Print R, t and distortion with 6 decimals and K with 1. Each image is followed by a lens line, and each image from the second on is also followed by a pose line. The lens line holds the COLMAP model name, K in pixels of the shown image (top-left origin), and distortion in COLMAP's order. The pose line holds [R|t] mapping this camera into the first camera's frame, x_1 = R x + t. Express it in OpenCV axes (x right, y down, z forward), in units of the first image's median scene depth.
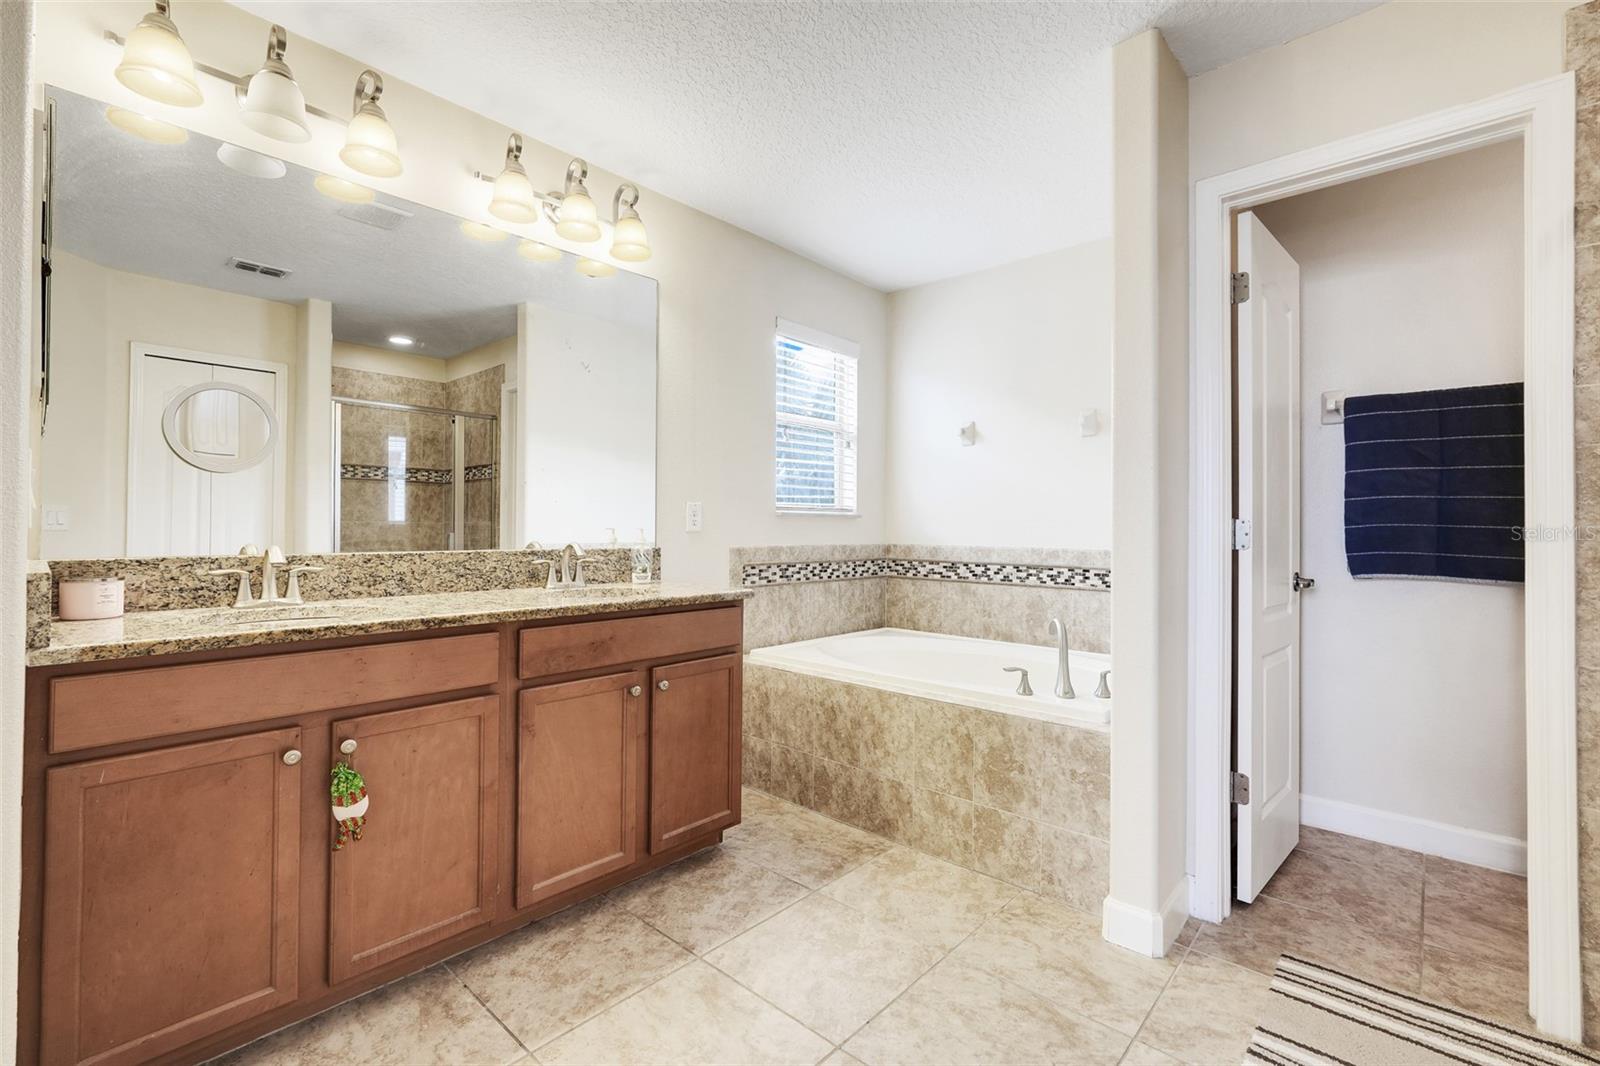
lens RADIAL K [[710.0, 0, 804.1], [0, 710.0, 530.0], [0, 0, 1]] dist [-0.004535, 0.002669]
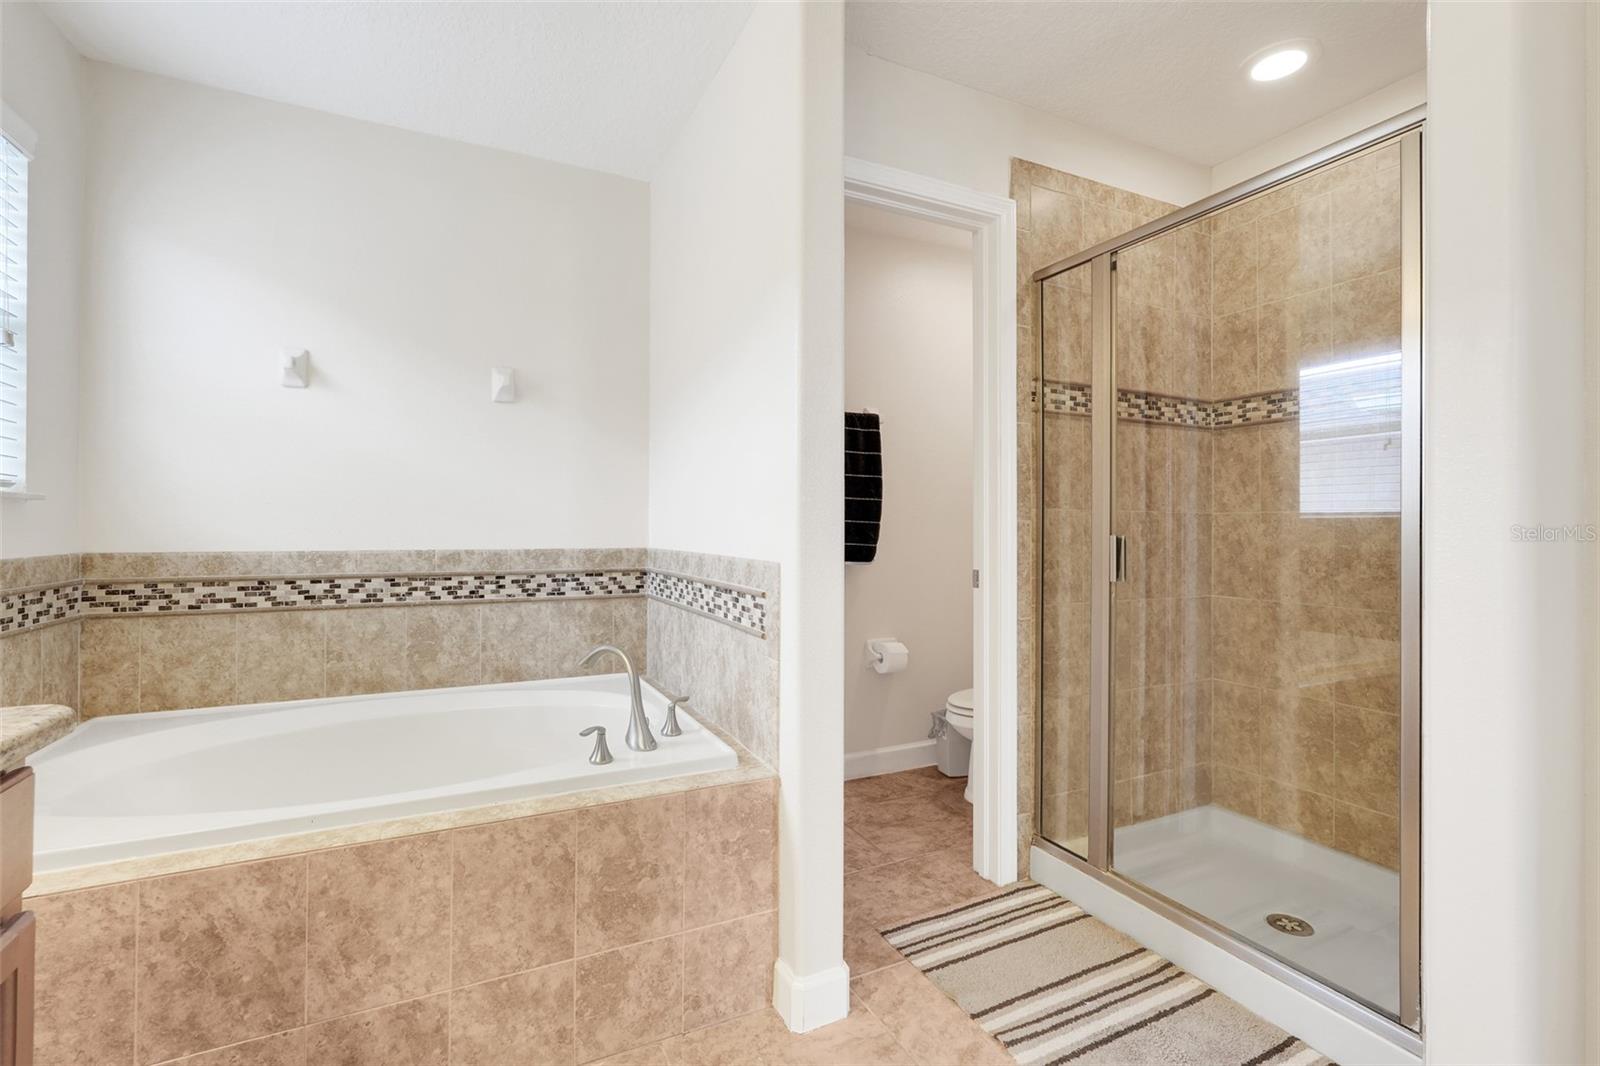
lens RADIAL K [[710.0, 0, 797.2], [0, 710.0, 517.2], [0, 0, 1]] dist [-0.004535, 0.002669]
pose [[0.379958, 0.002259, 0.925001, -0.189928], [0.000646, 0.999996, -0.002707, -0.005355], [-0.925003, 0.001626, 0.379955, 0.404124]]
